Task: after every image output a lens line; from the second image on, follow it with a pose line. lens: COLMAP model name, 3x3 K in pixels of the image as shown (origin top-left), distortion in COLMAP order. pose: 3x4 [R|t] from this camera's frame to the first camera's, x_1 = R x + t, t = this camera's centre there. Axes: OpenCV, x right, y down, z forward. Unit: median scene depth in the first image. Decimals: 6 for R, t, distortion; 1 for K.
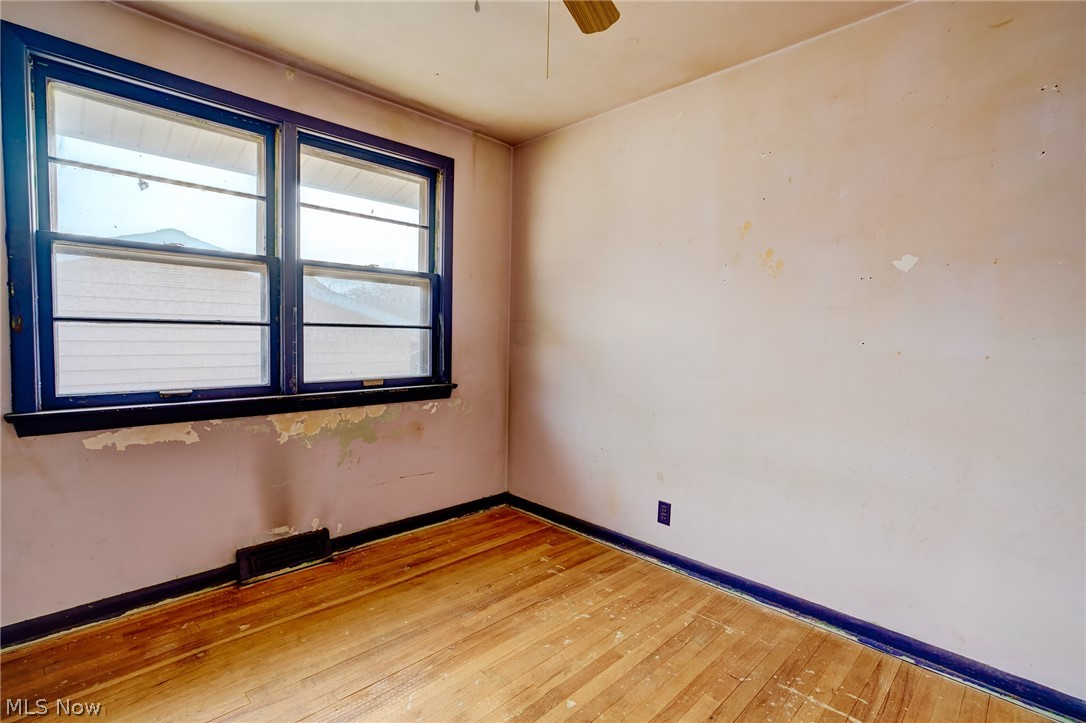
lens RADIAL K [[504.2, 0, 543.1], [0, 504.2, 362.7], [0, 0, 1]] dist [-0.001504, 0.000704]
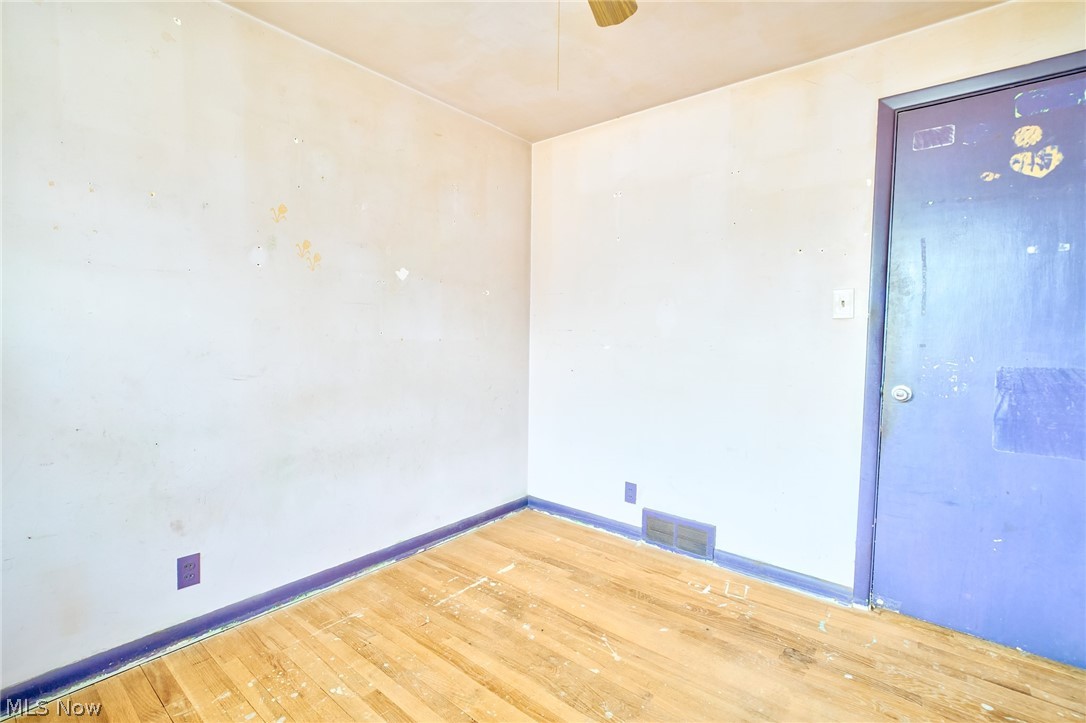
lens RADIAL K [[504.2, 0, 543.4], [0, 504.2, 359.5], [0, 0, 1]] dist [-0.001504, 0.000704]
pose [[-0.084248, -0.082431, 0.993029, -0.614839], [0.043493, 0.995318, 0.086311, -0.059306], [-0.995495, 0.050461, -0.080268, 0.648519]]
